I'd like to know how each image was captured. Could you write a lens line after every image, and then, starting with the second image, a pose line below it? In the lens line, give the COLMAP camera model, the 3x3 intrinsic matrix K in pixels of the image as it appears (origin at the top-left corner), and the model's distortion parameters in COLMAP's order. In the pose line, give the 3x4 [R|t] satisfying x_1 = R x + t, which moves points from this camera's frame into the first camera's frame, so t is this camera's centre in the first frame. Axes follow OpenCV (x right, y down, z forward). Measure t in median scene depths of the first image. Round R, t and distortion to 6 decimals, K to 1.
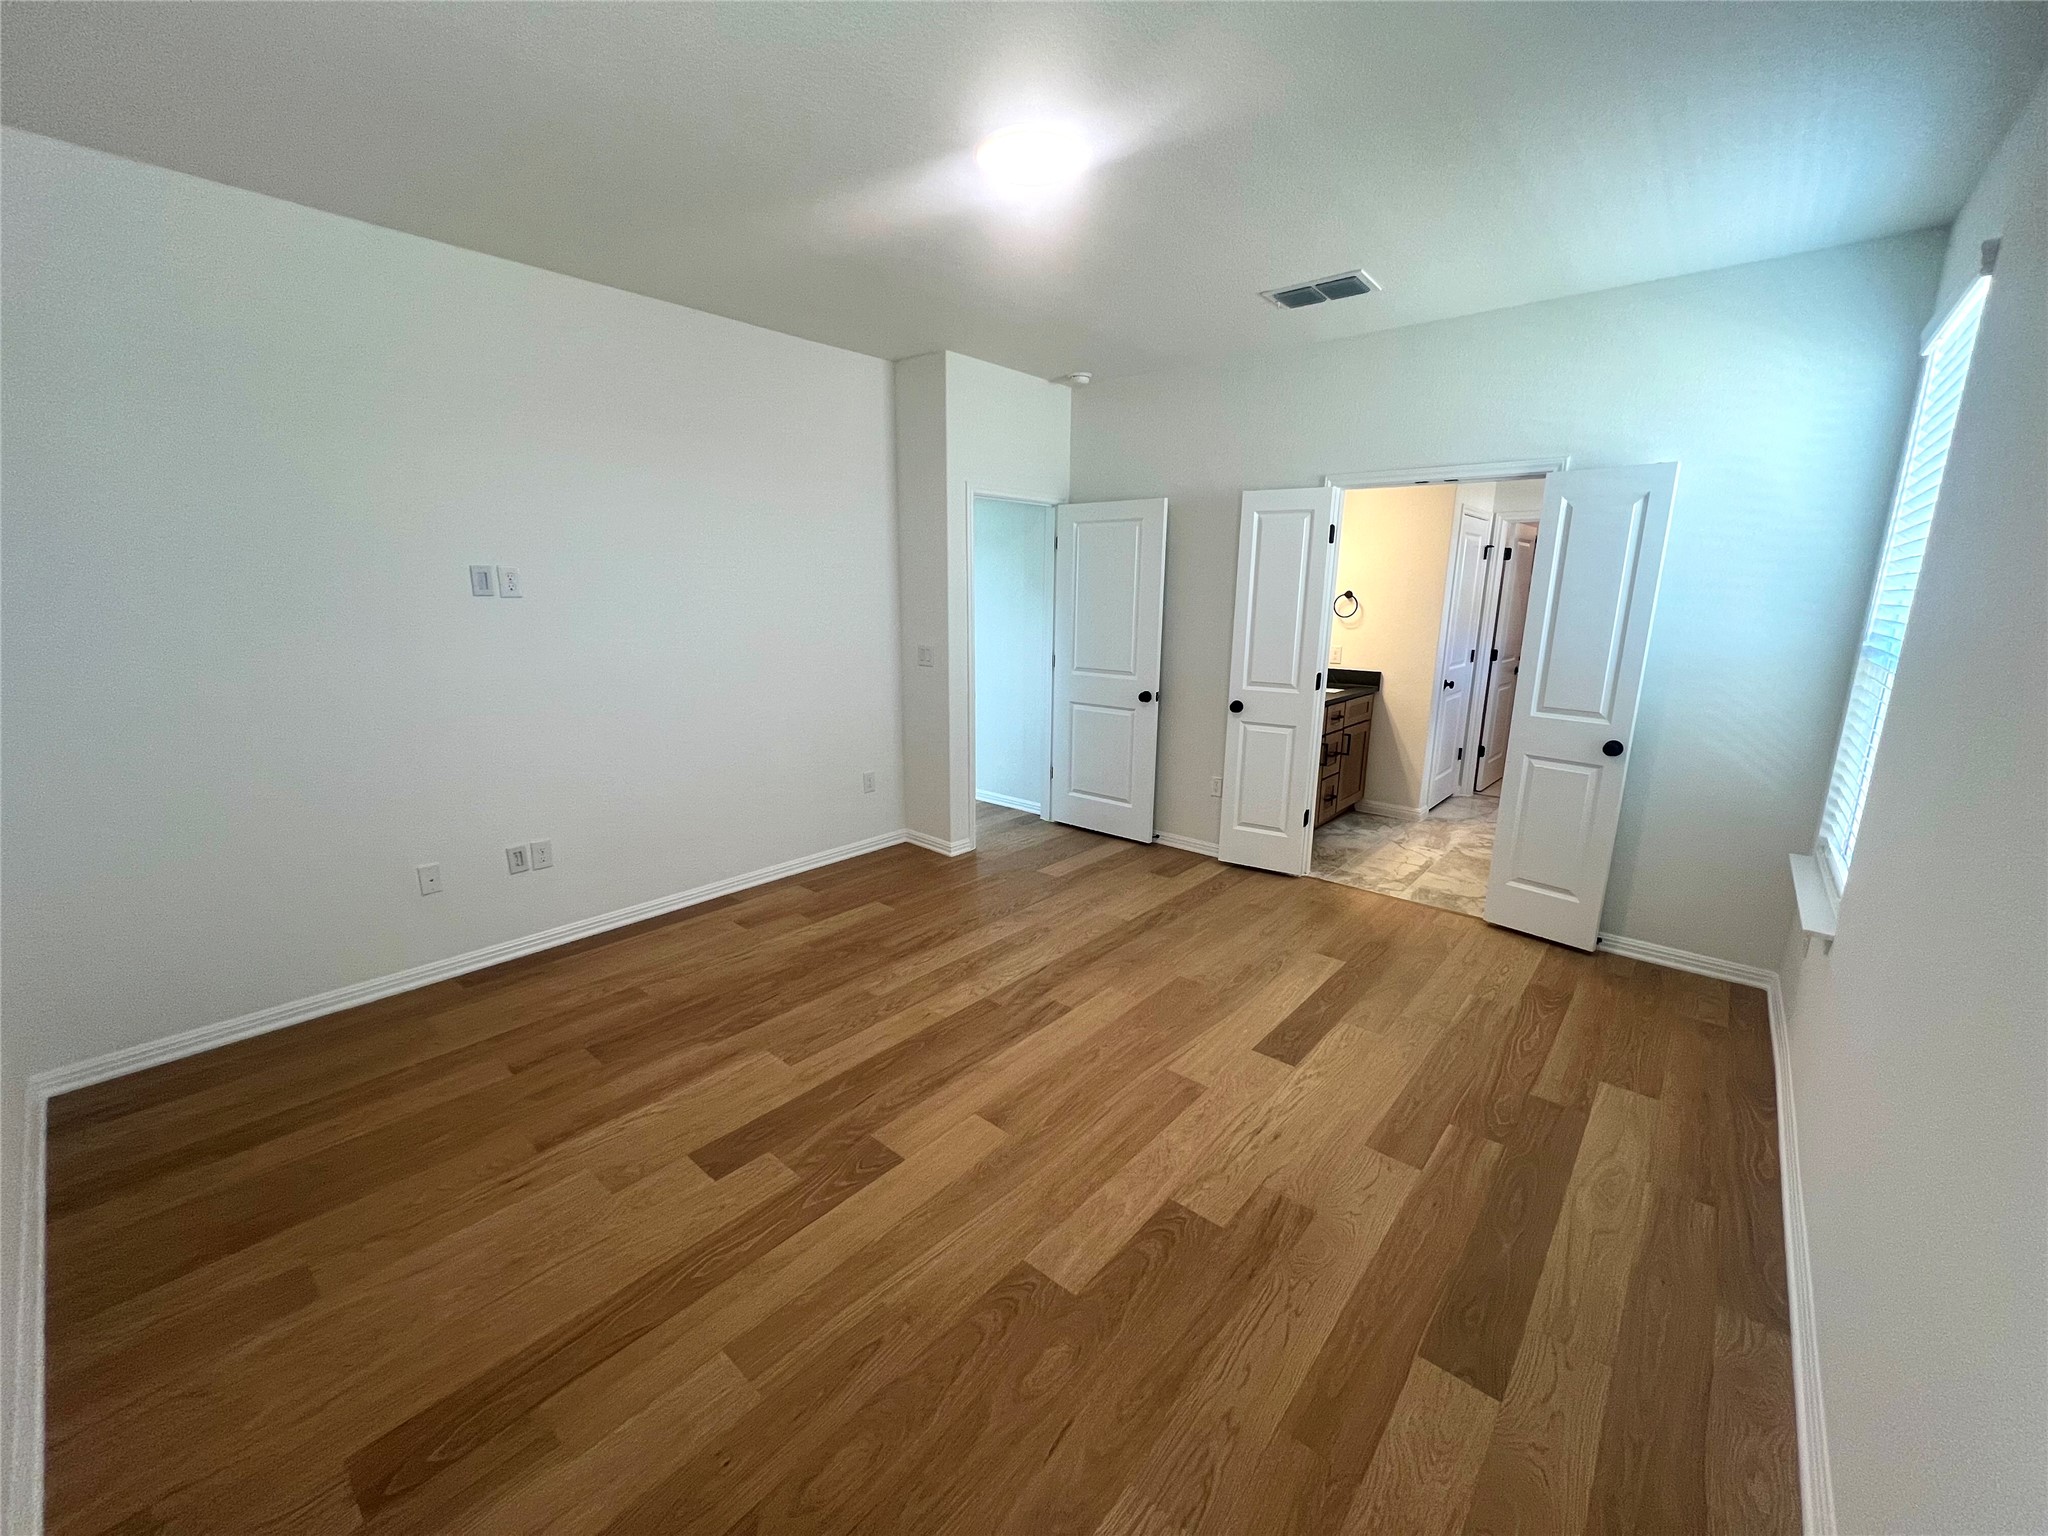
lens RADIAL K [[822.7, 0, 1021.9], [0, 822.7, 774.1], [0, 0, 1]] dist [-0.002678, -0.000212]
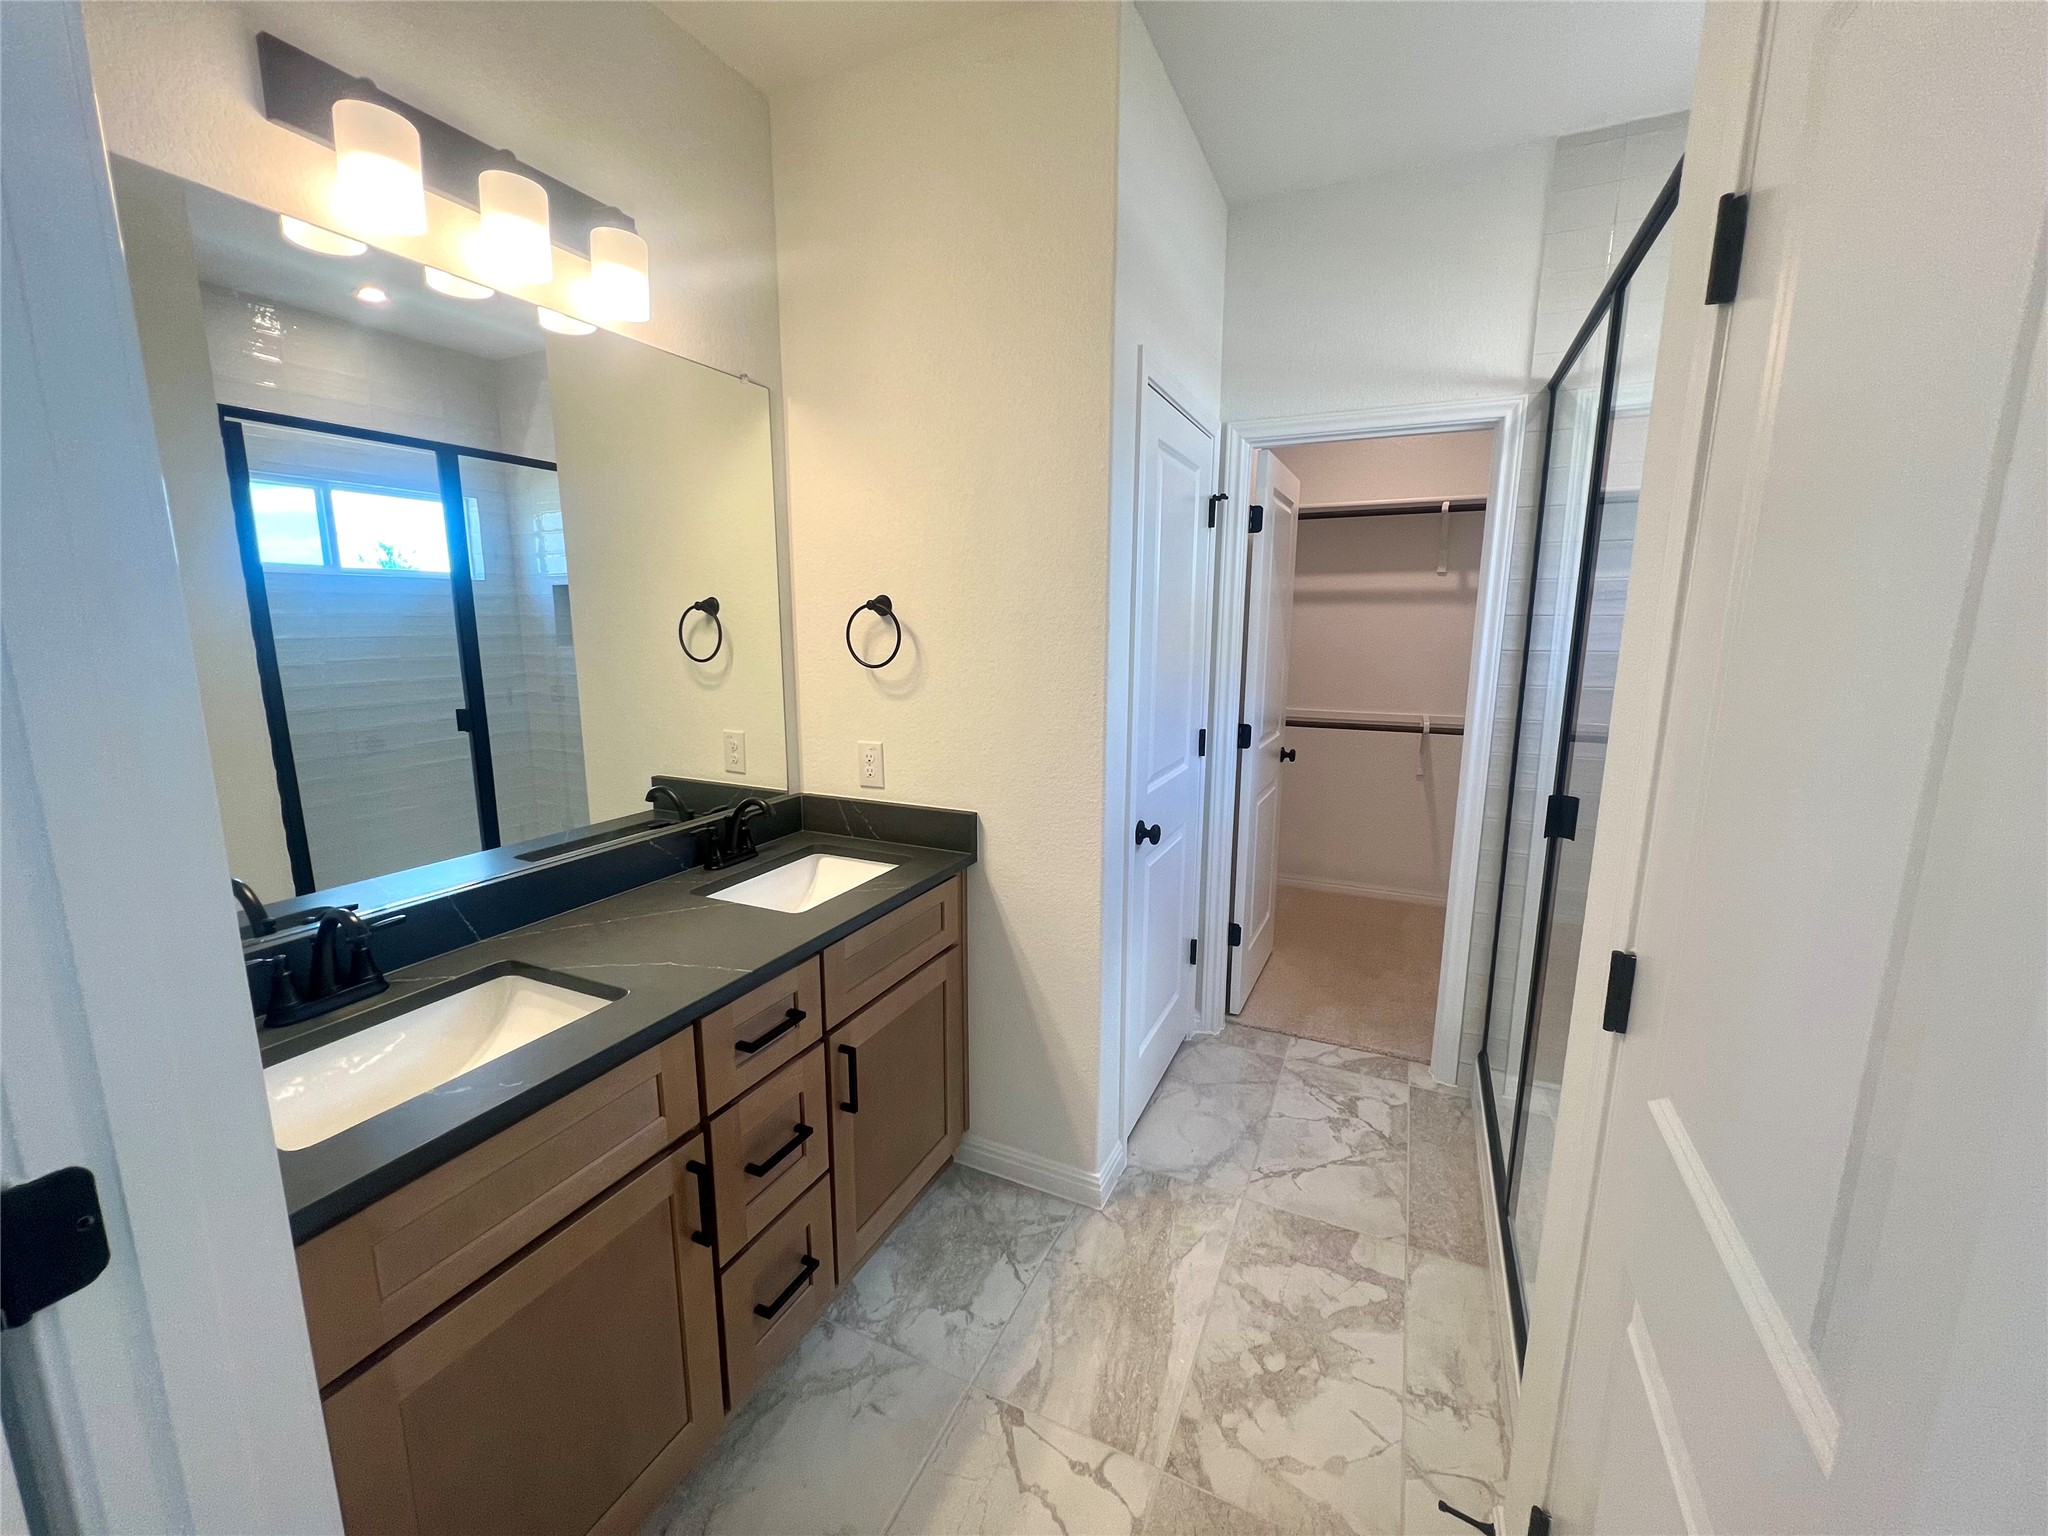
lens RADIAL K [[822.7, 0, 1022.4], [0, 822.7, 767.0], [0, 0, 1]] dist [-0.002678, -0.000212]
pose [[0.964588, -0.054586, 0.258051, 0.353692], [0.063819, 0.997582, -0.027535, -0.130016], [-0.255924, 0.043028, 0.965739, 0.621126]]
